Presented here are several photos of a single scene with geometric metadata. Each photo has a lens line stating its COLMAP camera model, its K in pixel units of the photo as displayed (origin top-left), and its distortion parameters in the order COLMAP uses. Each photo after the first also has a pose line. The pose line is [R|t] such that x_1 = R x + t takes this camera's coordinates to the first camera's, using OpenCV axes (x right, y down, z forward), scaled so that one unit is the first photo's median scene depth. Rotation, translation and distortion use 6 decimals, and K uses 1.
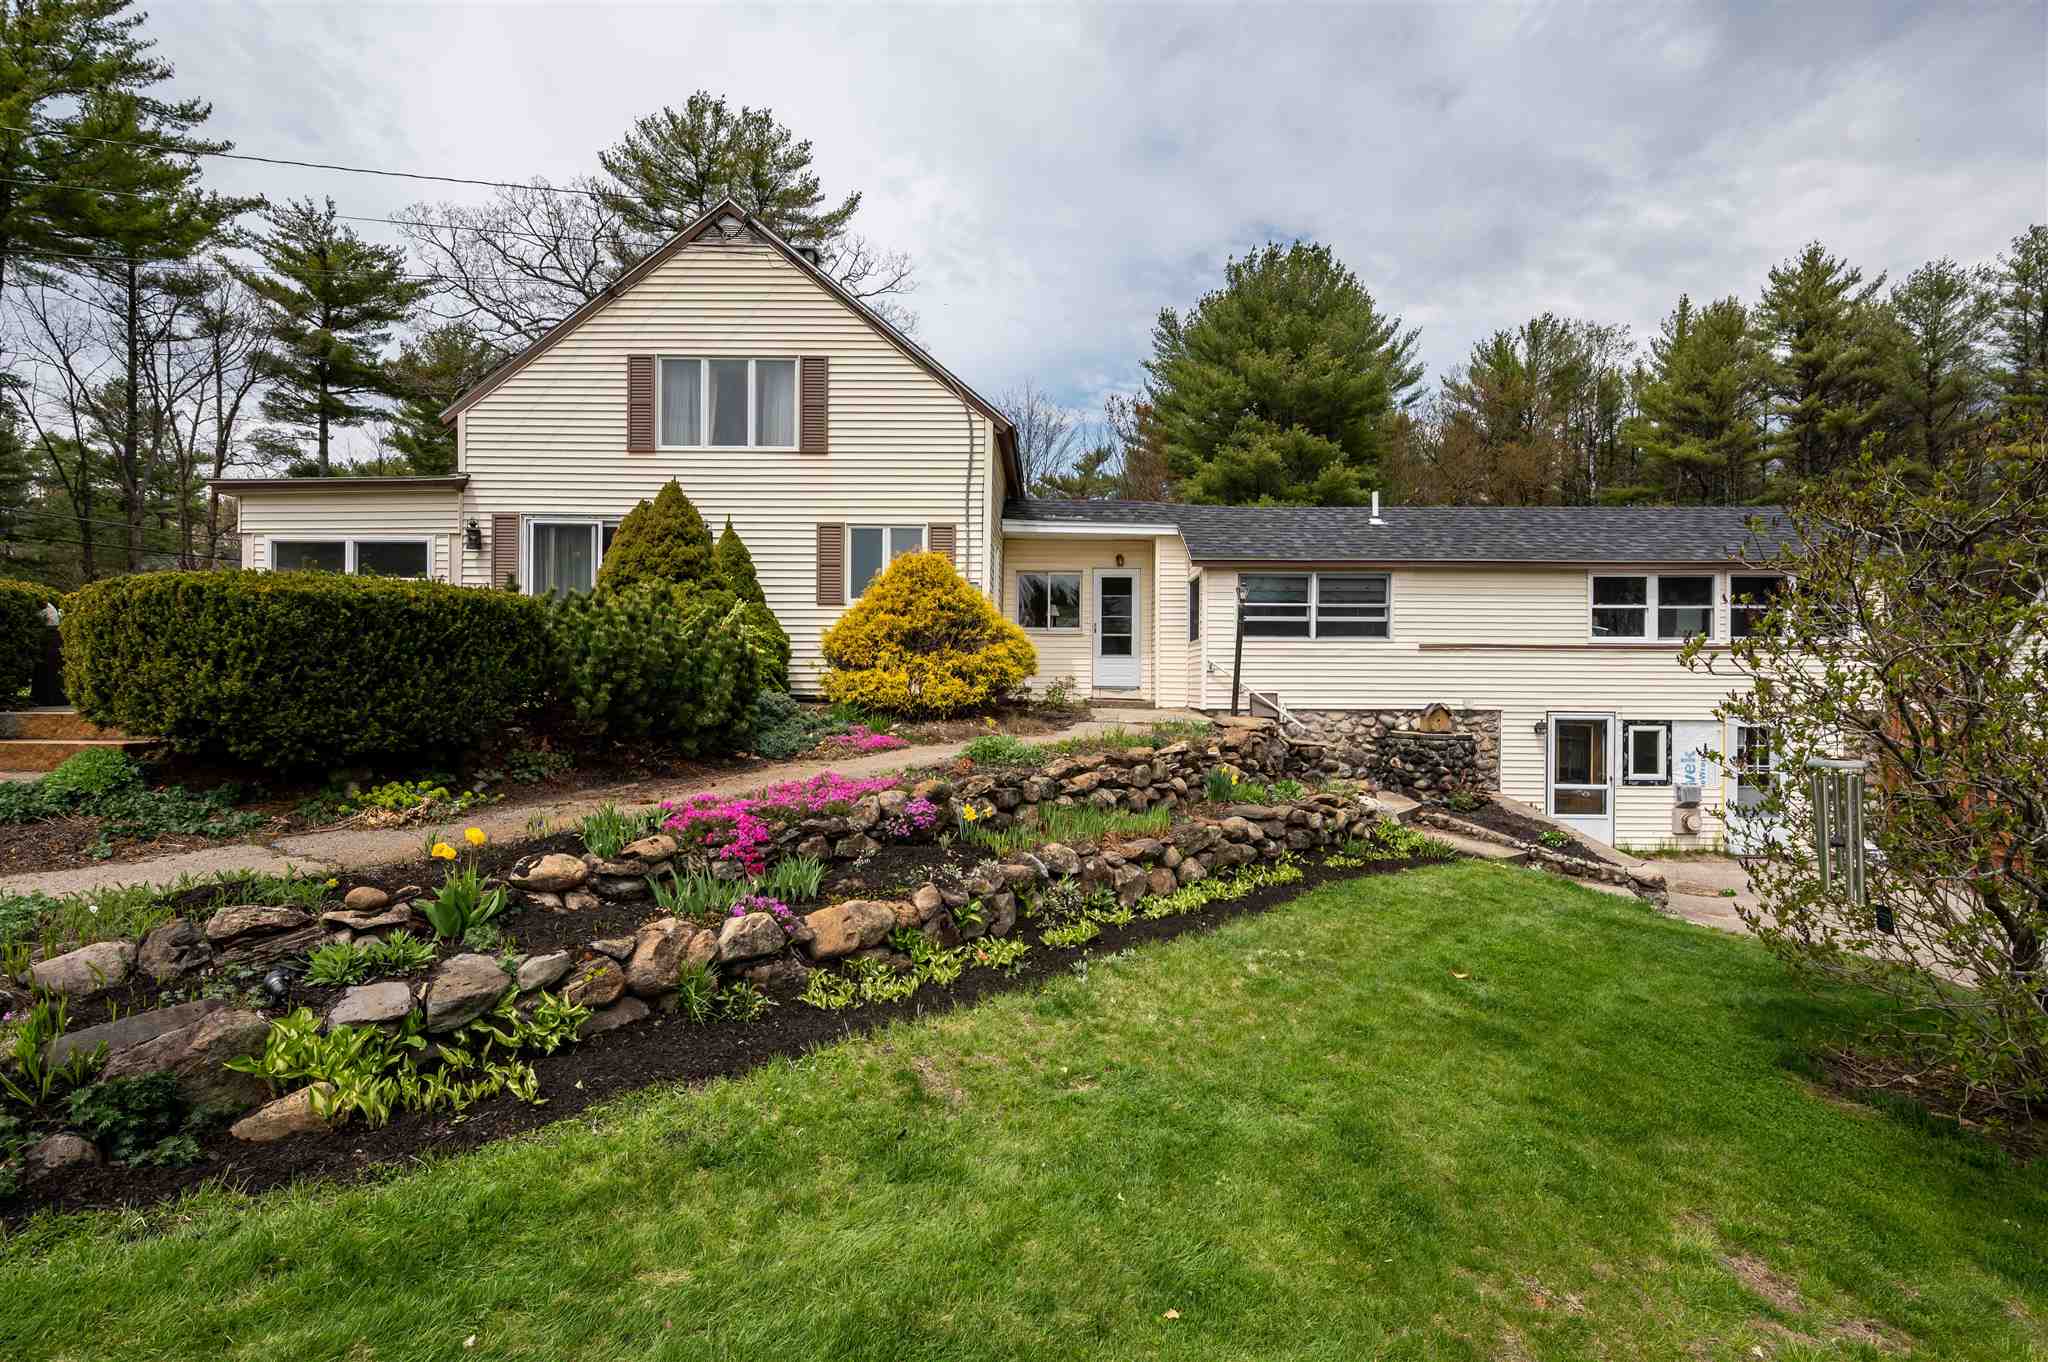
lens RADIAL K [[963.3, 0, 1076.5], [0, 963.3, 687.7], [0, 0, 1]] dist [-0.000854, 0.000276]
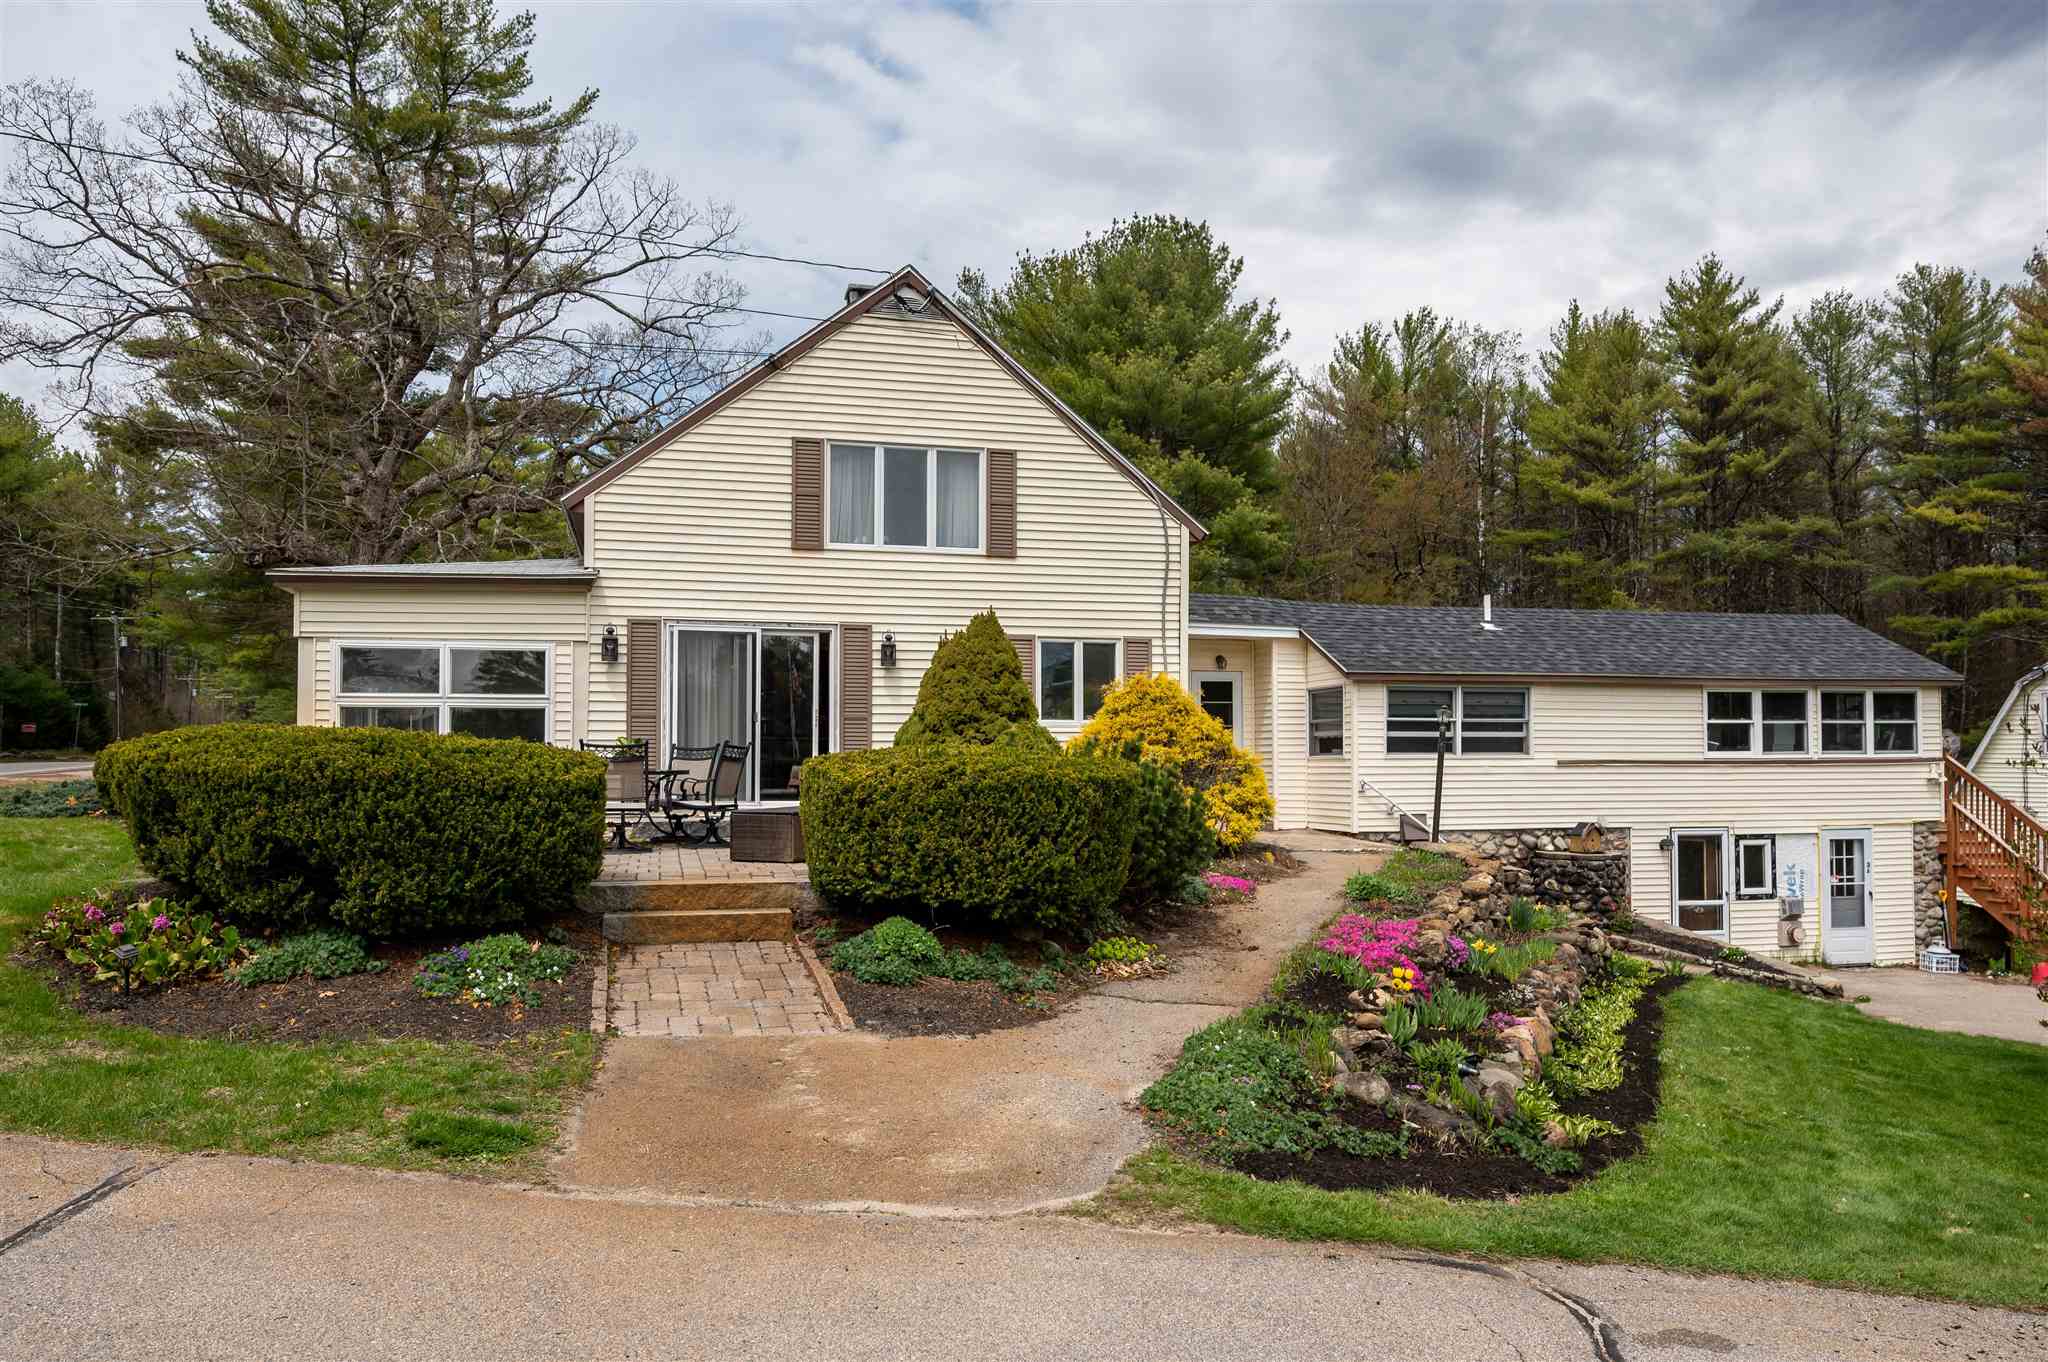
lens RADIAL K [[1395.7, 0, 1088.7], [0, 1395.7, 736.4], [0, 0, 1]] dist [-0.001480, -0.002477]
pose [[0.965856, -0.001560, 0.259073, -0.453398], [0.007899, 0.999694, -0.023429, -0.039578], [-0.258957, 0.024675, 0.965573, -0.227923]]
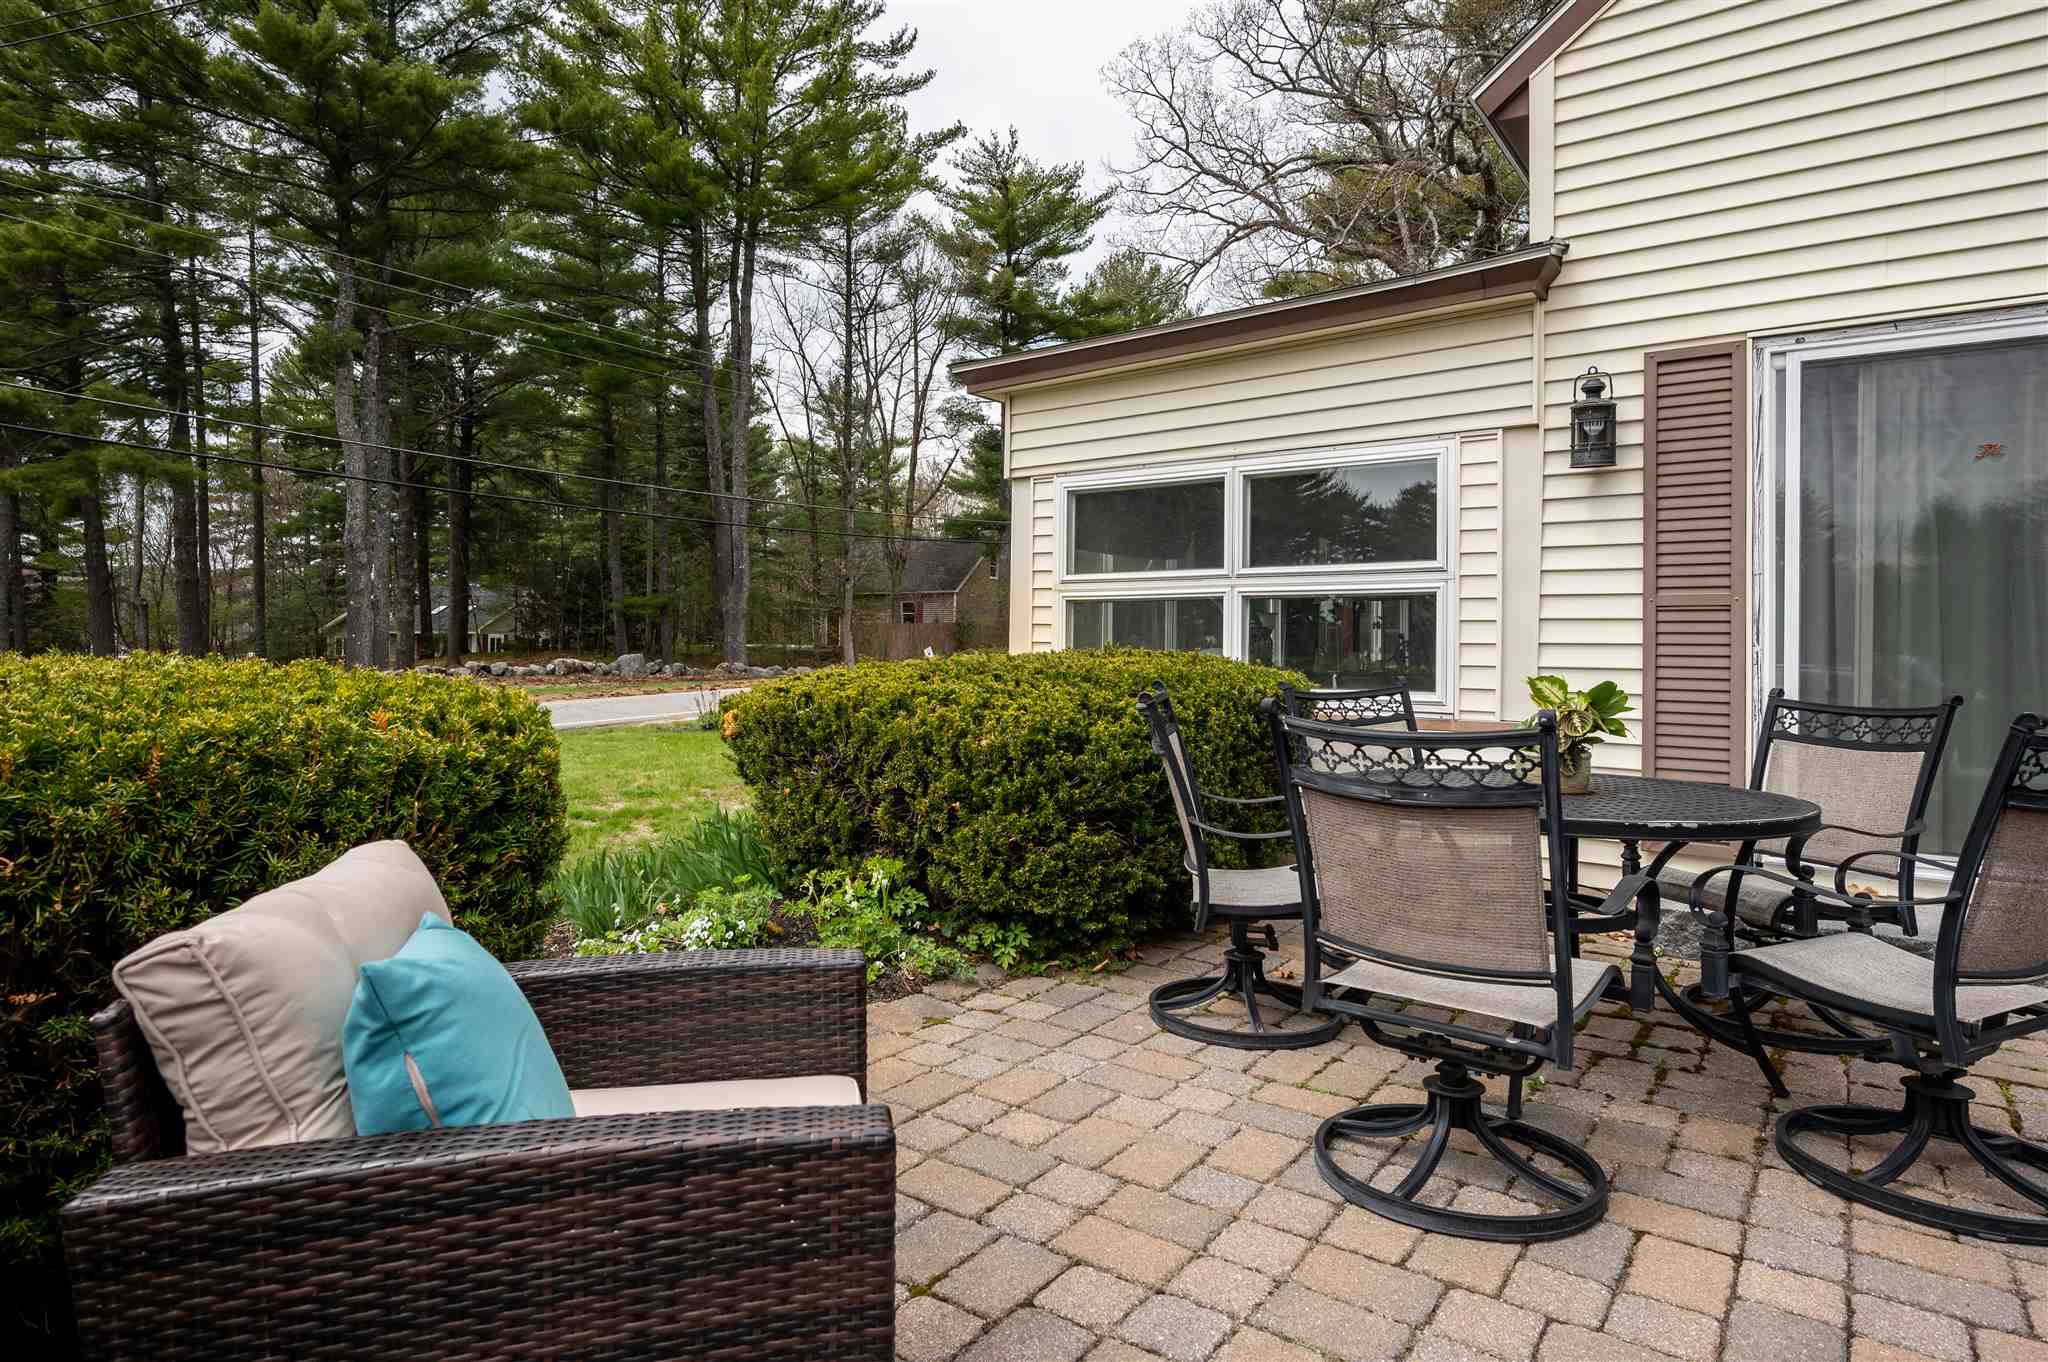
lens RADIAL K [[1183.9, 0, 975.8], [0, 1183.9, 632.8], [0, 0, 1]] dist [0.000762, 0.000293]
pose [[0.786034, -0.006753, -0.618146, -0.457473], [-0.010542, 0.999649, -0.024326, -0.063799], [0.618093, 0.025637, 0.785687, 0.471703]]
